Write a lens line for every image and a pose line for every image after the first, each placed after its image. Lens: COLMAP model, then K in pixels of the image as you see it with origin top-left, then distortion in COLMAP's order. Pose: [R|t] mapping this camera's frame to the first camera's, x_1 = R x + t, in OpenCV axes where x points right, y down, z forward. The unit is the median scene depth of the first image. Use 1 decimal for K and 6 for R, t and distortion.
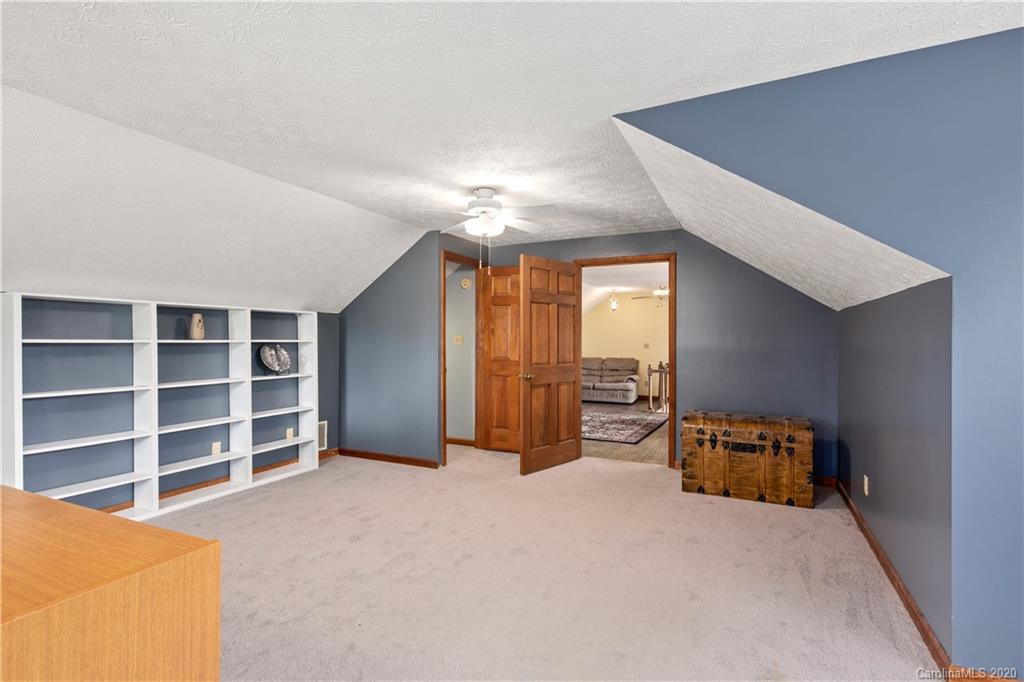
lens RADIAL K [[499.1, 0, 512.9], [0, 499.1, 342.2], [0, 0, 1]] dist [-0.000487, -0.000004]
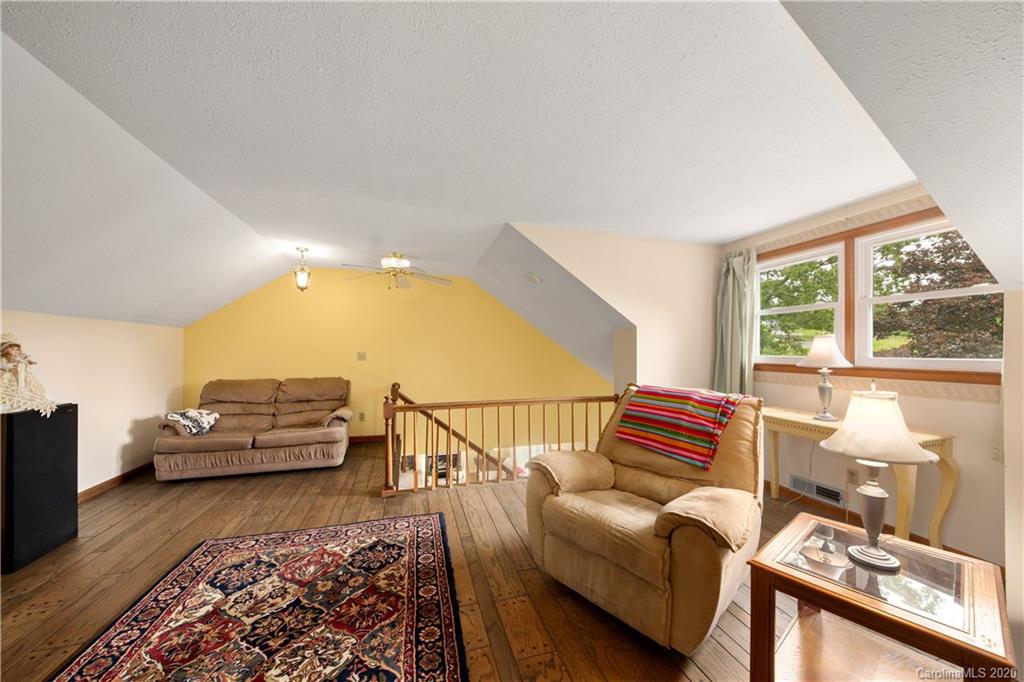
lens RADIAL K [[355.8, 0, 513.8], [0, 355.8, 348.6], [0, 0, 1]] dist [-0.006676, -0.000367]
pose [[0.739378, 0.003023, 0.673283, 0.116628], [0.004577, 0.999944, -0.009516, 0.003230], [-0.673275, 0.010118, 0.739323, 0.578190]]
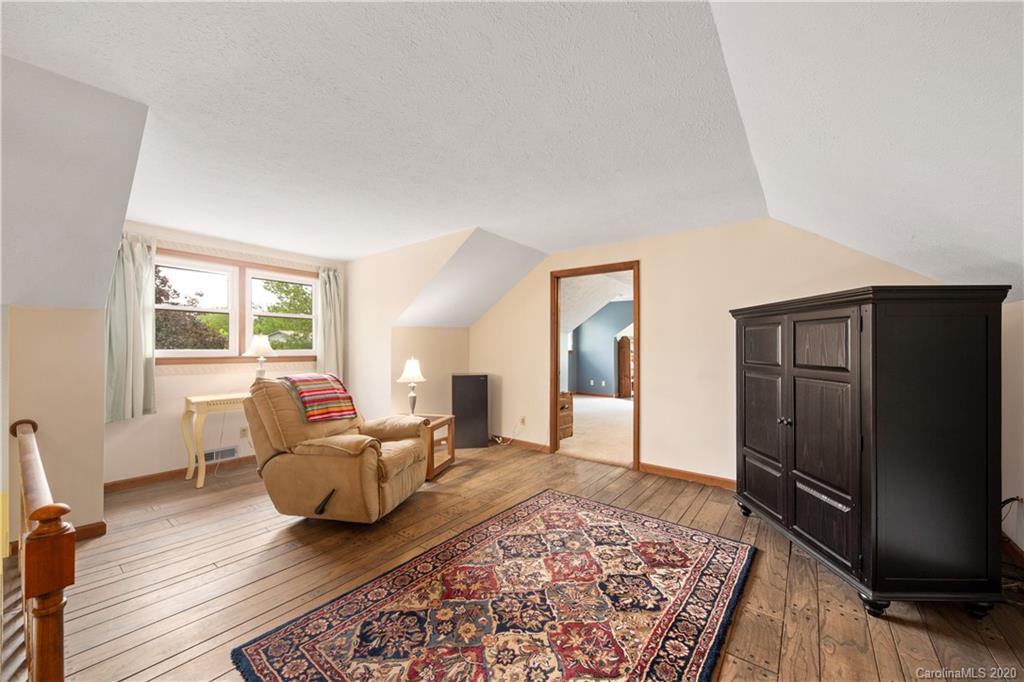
lens RADIAL K [[400.3, 0, 516.2], [0, 400.3, 344.5], [0, 0, 1]] dist [-0.002183, -0.001515]
pose [[-0.982524, -0.000760, 0.186133, 0.115456], [-0.000369, 0.999998, 0.002140, 0.000079], [-0.186134, 0.002034, -0.982522, 1.278710]]
